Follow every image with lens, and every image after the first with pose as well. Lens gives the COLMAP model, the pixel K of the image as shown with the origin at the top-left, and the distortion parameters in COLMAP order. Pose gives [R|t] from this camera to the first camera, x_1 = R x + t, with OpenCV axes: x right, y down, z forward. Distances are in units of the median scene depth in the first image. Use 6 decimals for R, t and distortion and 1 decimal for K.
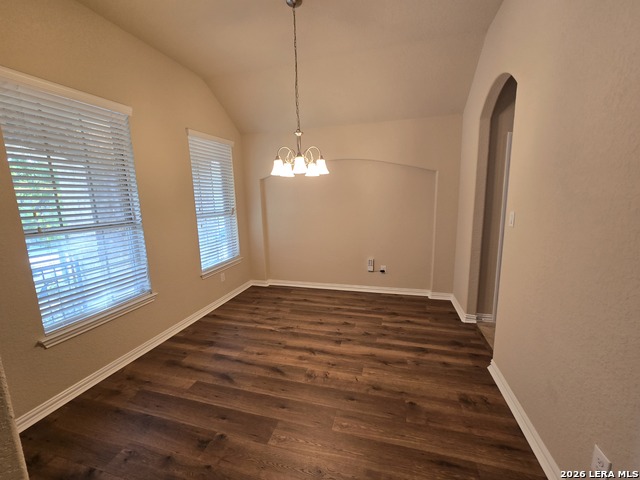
lens RADIAL K [[260.8, 0, 320.0], [0, 260.8, 240.0], [0, 0, 1]] dist [-0.002347, -0.000071]
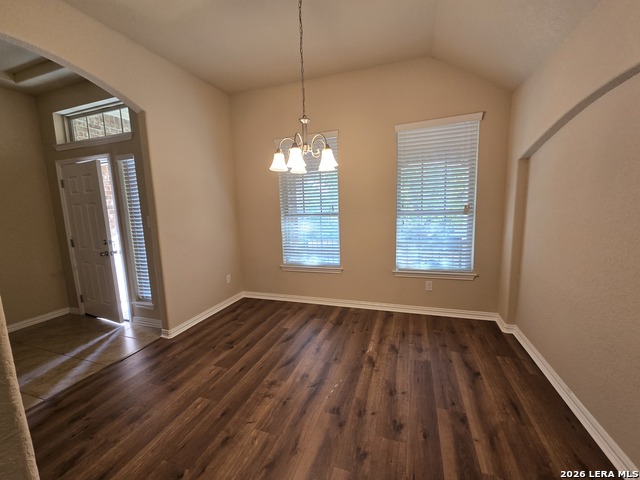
lens RADIAL K [[260.8, 0, 320.0], [0, 260.8, 240.0], [0, 0, 1]] dist [-0.002347, -0.000071]
pose [[-0.051917, 0.163507, -0.985175, 0.655010], [-0.126269, 0.977513, 0.168890, -0.145606], [0.990637, 0.133165, -0.030103, 0.911914]]
